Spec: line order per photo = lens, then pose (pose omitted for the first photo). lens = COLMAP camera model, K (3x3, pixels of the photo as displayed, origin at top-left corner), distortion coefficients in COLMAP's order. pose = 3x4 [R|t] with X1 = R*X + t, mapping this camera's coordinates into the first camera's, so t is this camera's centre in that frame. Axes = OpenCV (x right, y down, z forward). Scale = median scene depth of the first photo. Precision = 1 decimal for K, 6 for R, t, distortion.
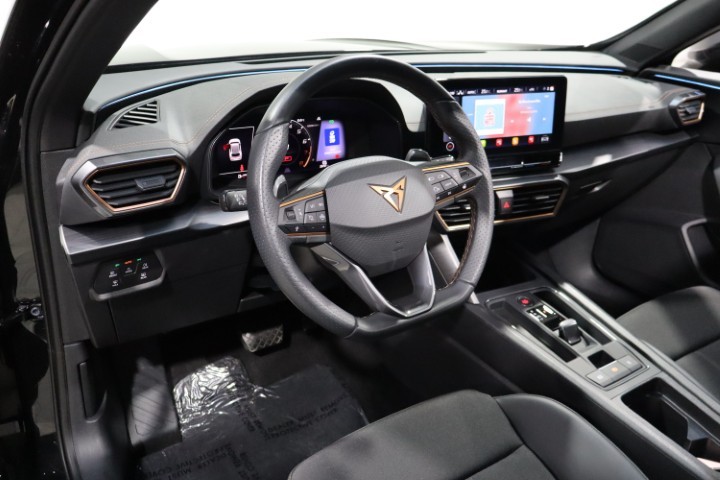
lens RADIAL K [[600.1, 0, 361.2], [0, 600.1, 241.2], [0, 0, 1]] dist [-0.011632, -0.009684]
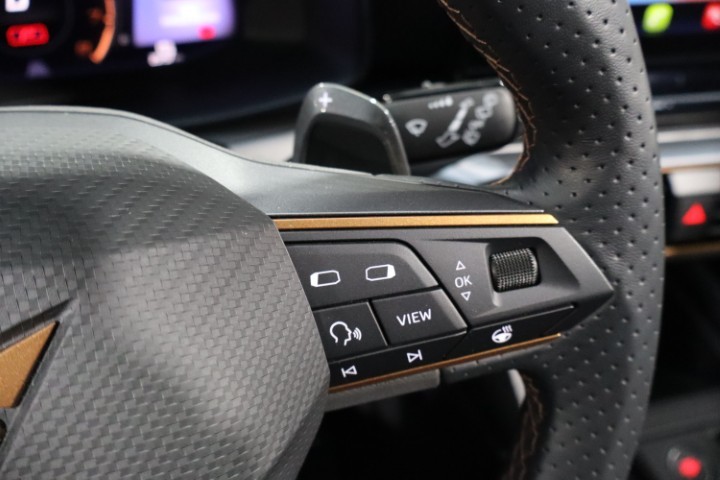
lens RADIAL K [[600.1, 0, 358.5], [0, 600.1, 240.9], [0, 0, 1]] dist [-0.011632, -0.009684]
pose [[0.969552, 0.158501, -0.186670, 0.131495], [-0.103983, 0.956613, 0.272175, -0.133774], [0.221711, -0.244478, 0.943968, 0.688560]]
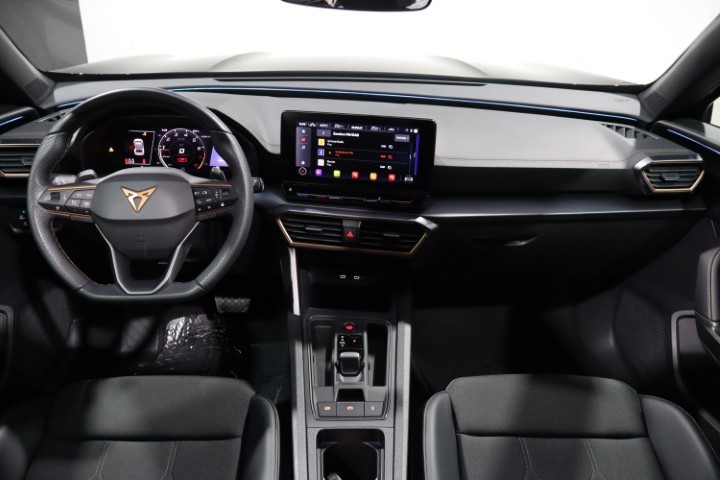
lens RADIAL K [[600.1, 0, 359.0], [0, 600.1, 236.7], [0, 0, 1]] dist [-0.011632, -0.009684]
pose [[0.845360, 0.211735, -0.490444, 0.830174], [-0.209835, 0.975916, 0.059639, -0.130488], [0.491260, 0.052496, 0.869430, 0.090716]]
